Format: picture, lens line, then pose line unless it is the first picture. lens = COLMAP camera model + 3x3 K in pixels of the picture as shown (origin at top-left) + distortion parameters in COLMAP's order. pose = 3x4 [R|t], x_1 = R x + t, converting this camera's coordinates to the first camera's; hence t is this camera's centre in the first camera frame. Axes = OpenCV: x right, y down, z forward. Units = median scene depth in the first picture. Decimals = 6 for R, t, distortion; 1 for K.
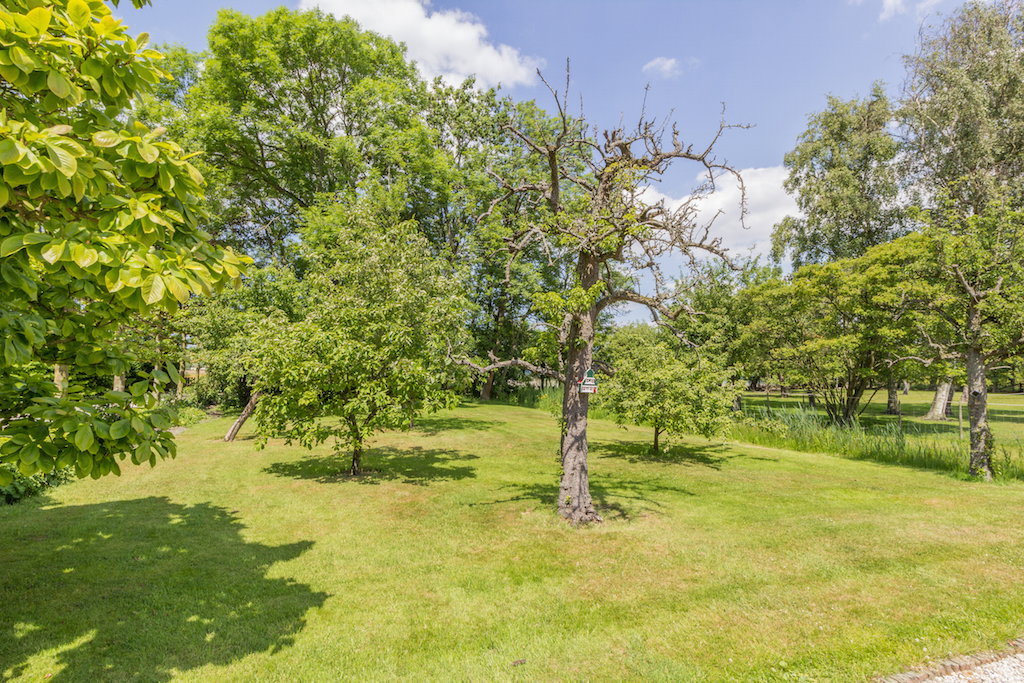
lens RADIAL K [[538.3, 0, 515.4], [0, 538.3, 332.4], [0, 0, 1]] dist [0.036990, -0.016187]
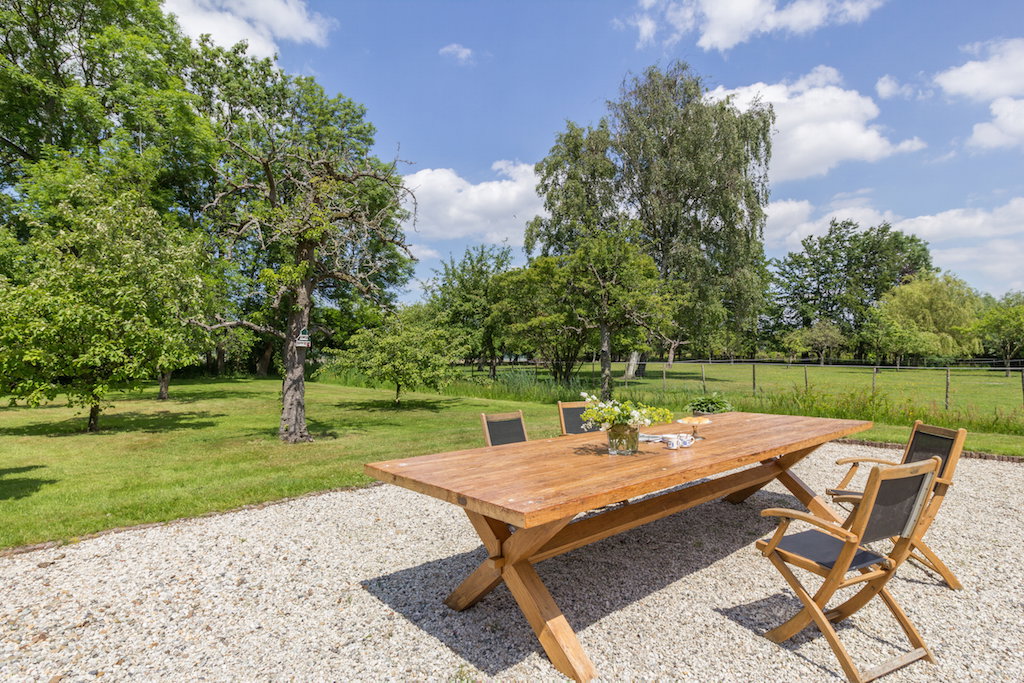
lens RADIAL K [[538.3, 0, 515.4], [0, 538.3, 332.4], [0, 0, 1]] dist [0.036990, -0.016187]
pose [[0.937748, 0.005325, 0.347276, 0.051603], [-0.017663, 0.999320, 0.032371, 0.008008], [-0.346868, -0.036490, 0.937204, -0.135911]]
